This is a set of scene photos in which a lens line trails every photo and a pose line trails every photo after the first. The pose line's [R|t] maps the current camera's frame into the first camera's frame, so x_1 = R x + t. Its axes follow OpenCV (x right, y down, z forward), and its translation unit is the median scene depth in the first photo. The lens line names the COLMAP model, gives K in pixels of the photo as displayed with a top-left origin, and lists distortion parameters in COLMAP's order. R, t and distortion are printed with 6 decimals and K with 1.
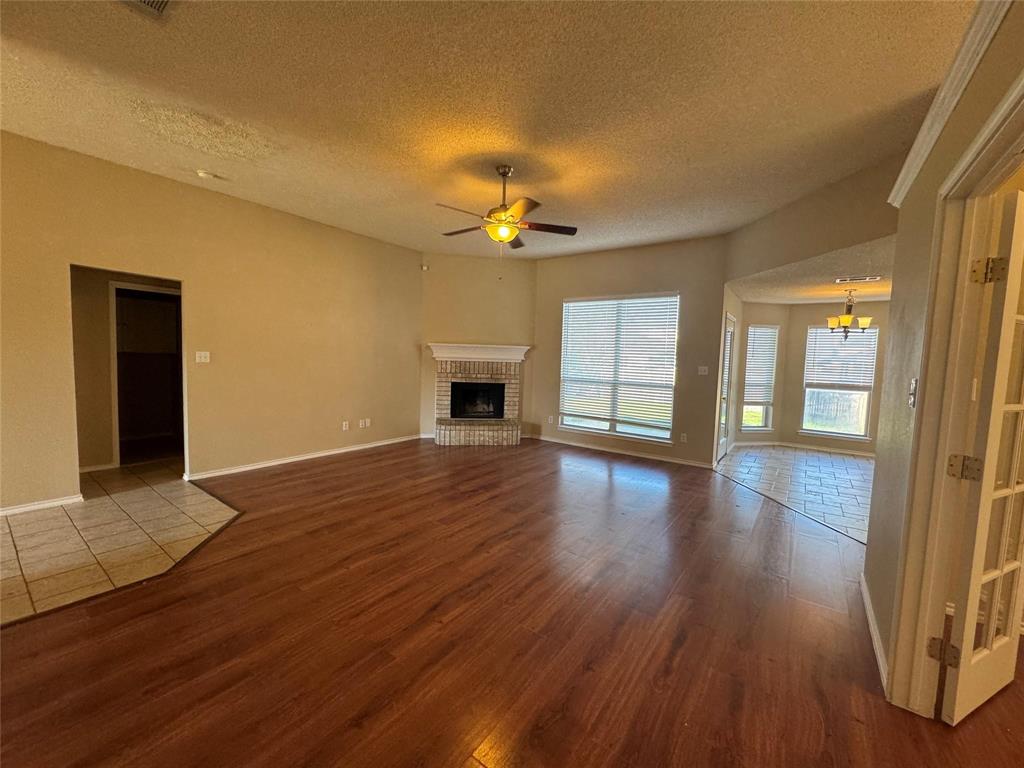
lens RADIAL K [[408.8, 0, 512.0], [0, 408.8, 384.0], [0, 0, 1]] dist [-0.000400, 0.000168]
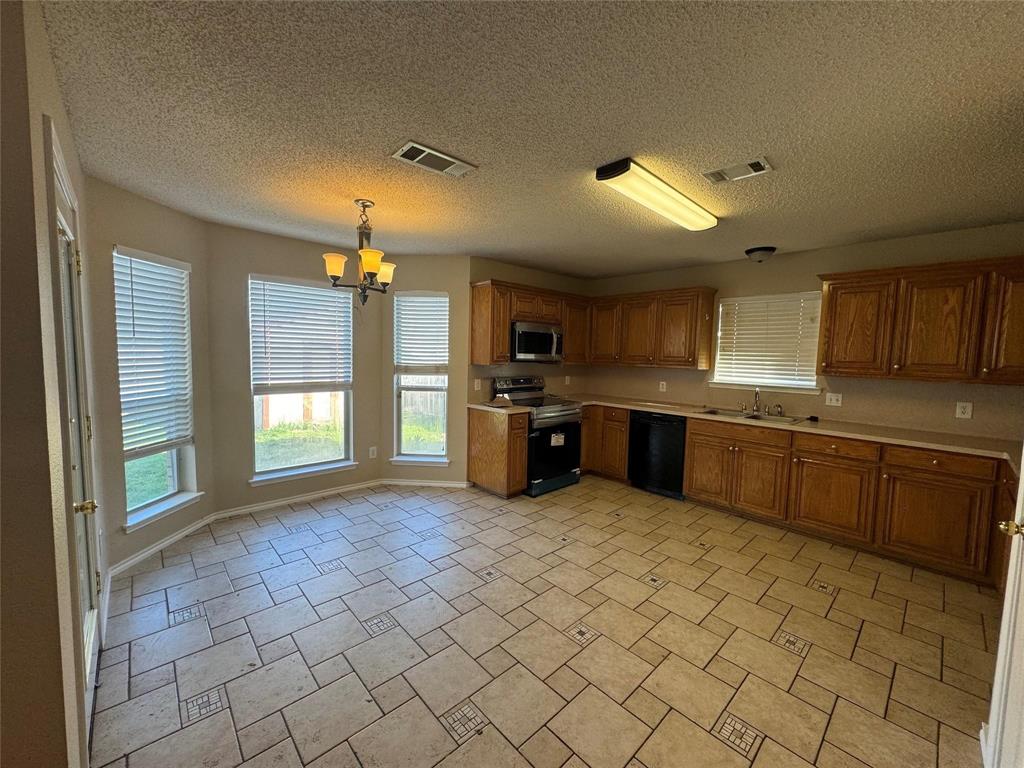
lens RADIAL K [[408.8, 0, 512.0], [0, 408.8, 384.0], [0, 0, 1]] dist [-0.000400, 0.000168]
pose [[0.189668, -0.106064, 0.976103, 0.275423], [0.054818, 0.993741, 0.097329, -0.037387], [-0.980317, 0.035047, 0.194295, 0.575783]]
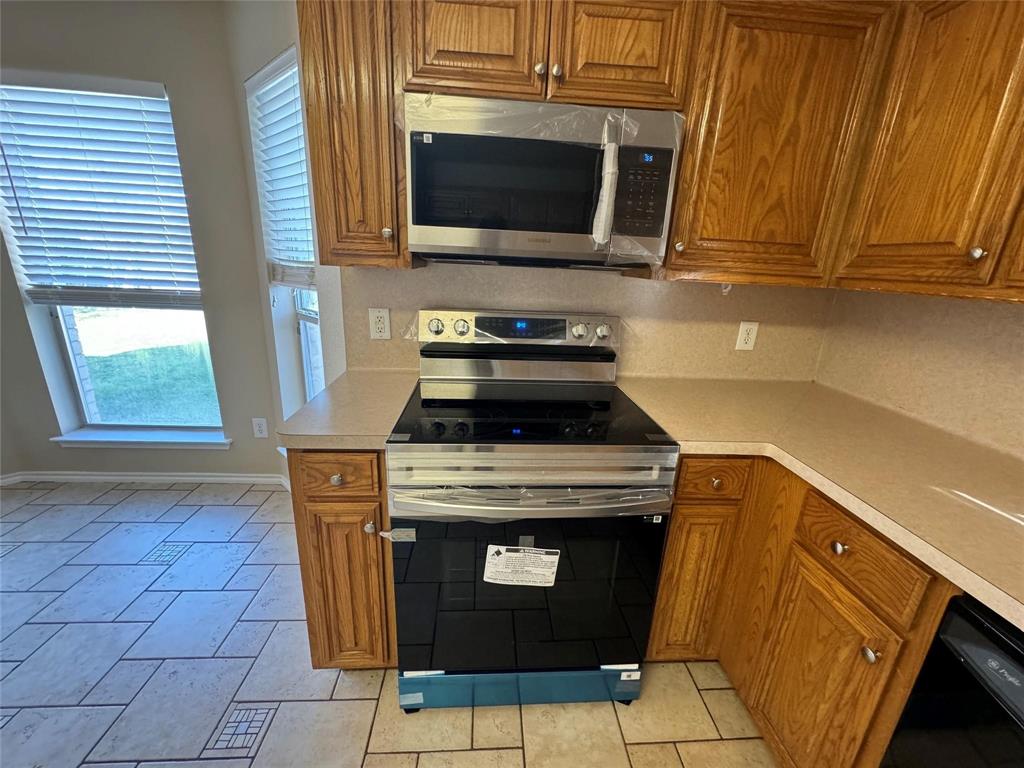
lens RADIAL K [[408.8, 0, 512.0], [0, 408.8, 384.0], [0, 0, 1]] dist [-0.000400, 0.000168]
pose [[0.769005, -0.186499, 0.611433, 0.789003], [0.028380, 0.965512, 0.258806, -0.002946], [-0.638613, -0.181670, 0.747776, 0.524780]]
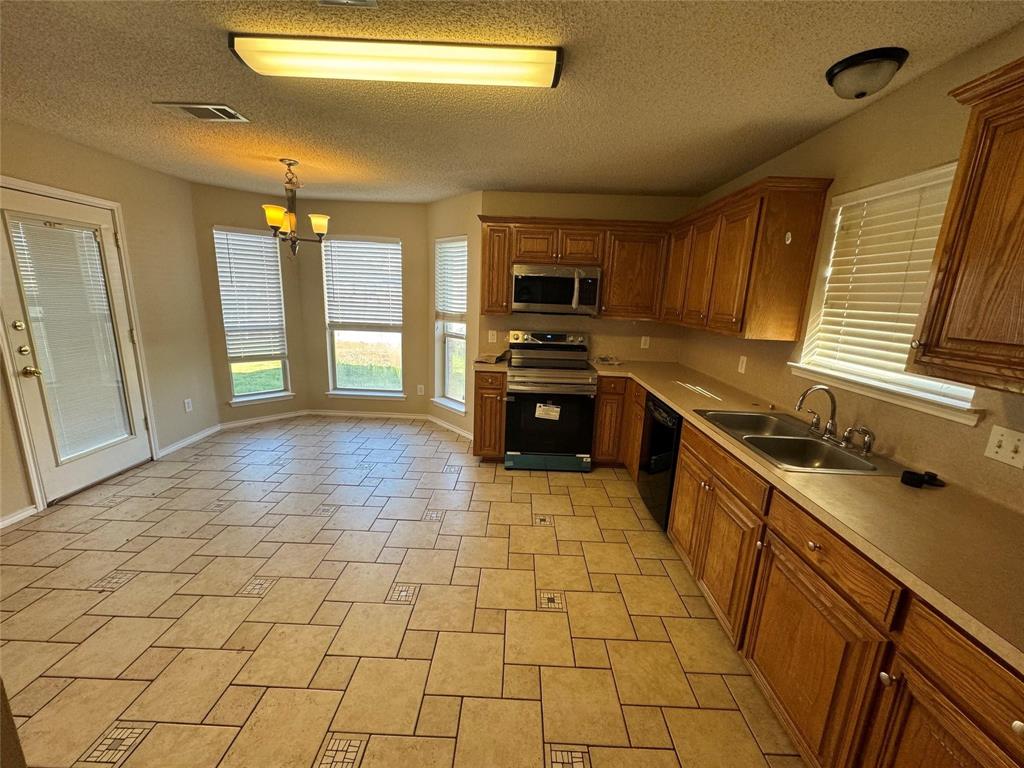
lens RADIAL K [[408.8, 0, 512.0], [0, 408.8, 384.0], [0, 0, 1]] dist [-0.000400, 0.000168]
pose [[0.819143, -0.127850, 0.559160, 0.568821], [0.031964, 0.983502, 0.178049, -0.014020], [-0.572699, -0.127974, 0.809715, 0.257655]]
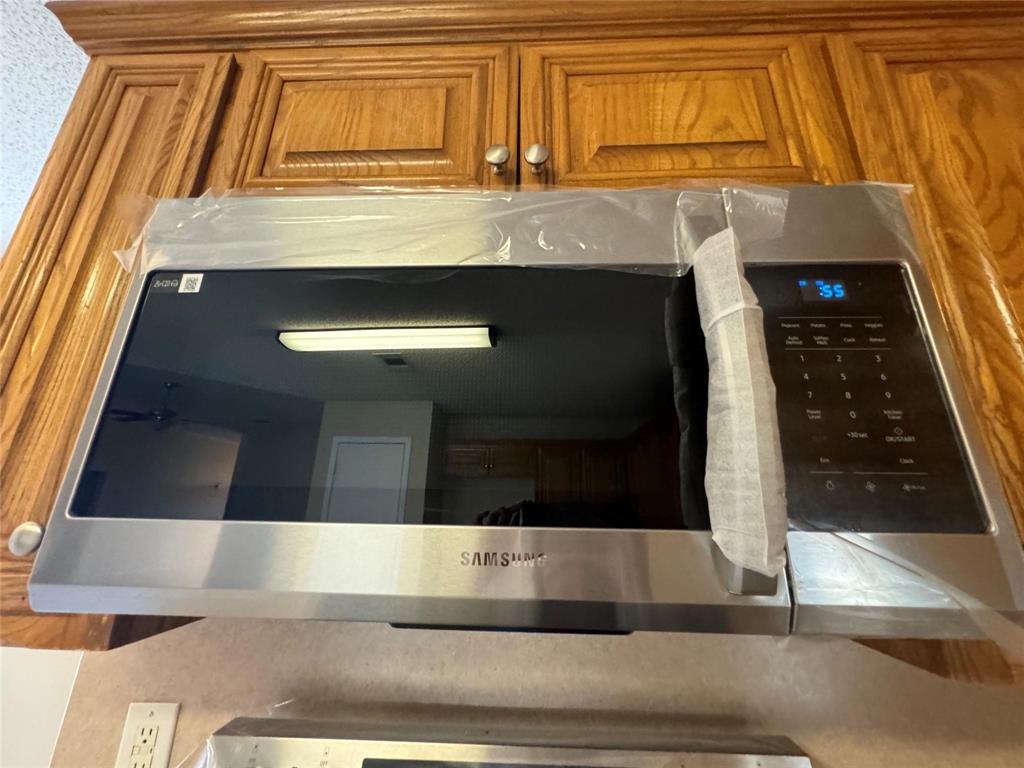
lens RADIAL K [[402.6, 0, 512.0], [0, 402.6, 384.0], [0, 0, 1]] dist [0.000624, 0.000145]
pose [[0.827910, 0.145043, 0.541781, 0.885488], [0.054110, 0.940820, -0.334558, -0.019185], [-0.558244, 0.306300, 0.771067, 0.614147]]
